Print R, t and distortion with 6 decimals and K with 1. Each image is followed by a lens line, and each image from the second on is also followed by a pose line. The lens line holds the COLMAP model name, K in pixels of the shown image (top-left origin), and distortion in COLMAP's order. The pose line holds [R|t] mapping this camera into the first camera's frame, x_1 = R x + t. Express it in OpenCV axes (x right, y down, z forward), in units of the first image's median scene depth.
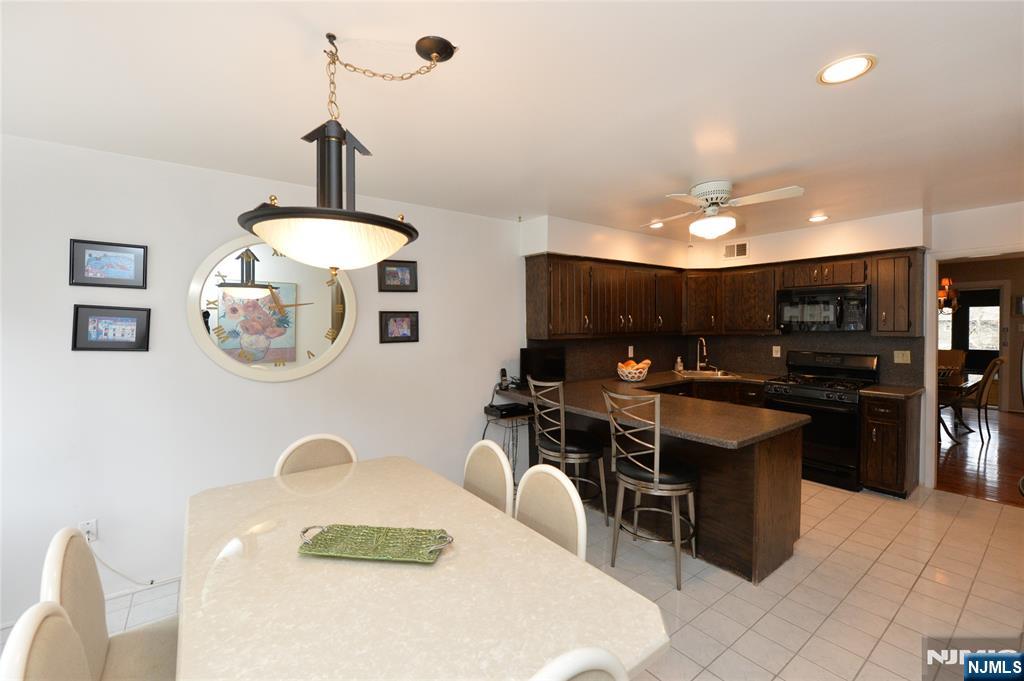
lens RADIAL K [[431.7, 0, 526.5], [0, 431.7, 335.1], [0, 0, 1]] dist [-0.002463, -0.000419]
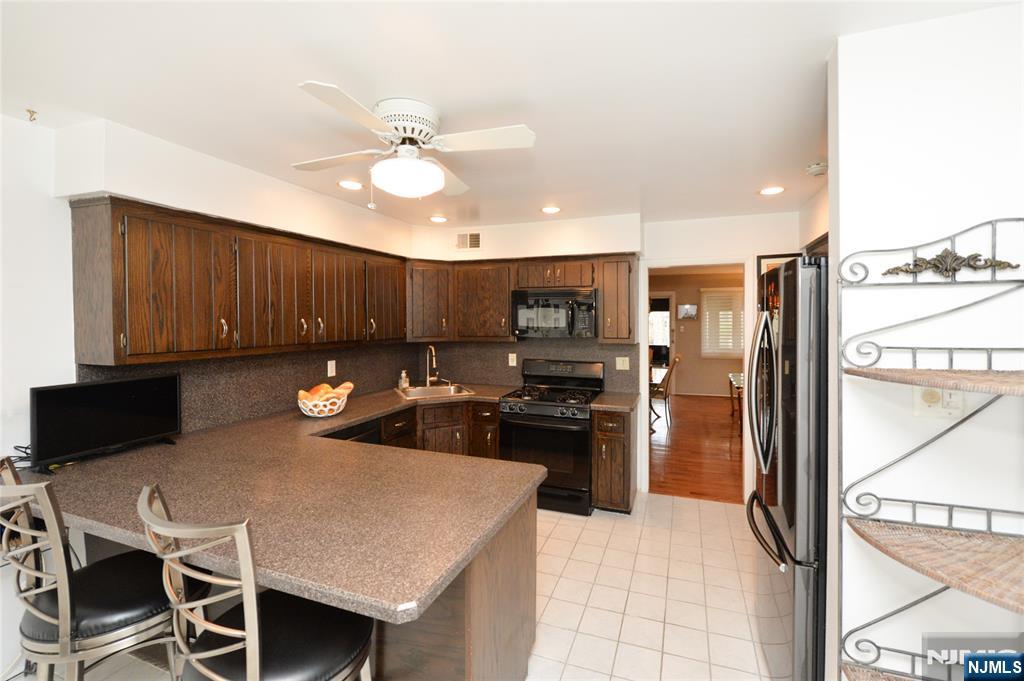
lens RADIAL K [[406.8, 0, 549.1], [0, 406.8, 328.6], [0, 0, 1]] dist [-0.000377, -0.000011]
pose [[0.827878, -0.006187, 0.560874, 0.186636], [0.009245, 0.999954, -0.002615, -0.025048], [-0.560832, 0.007351, 0.827897, 0.285407]]
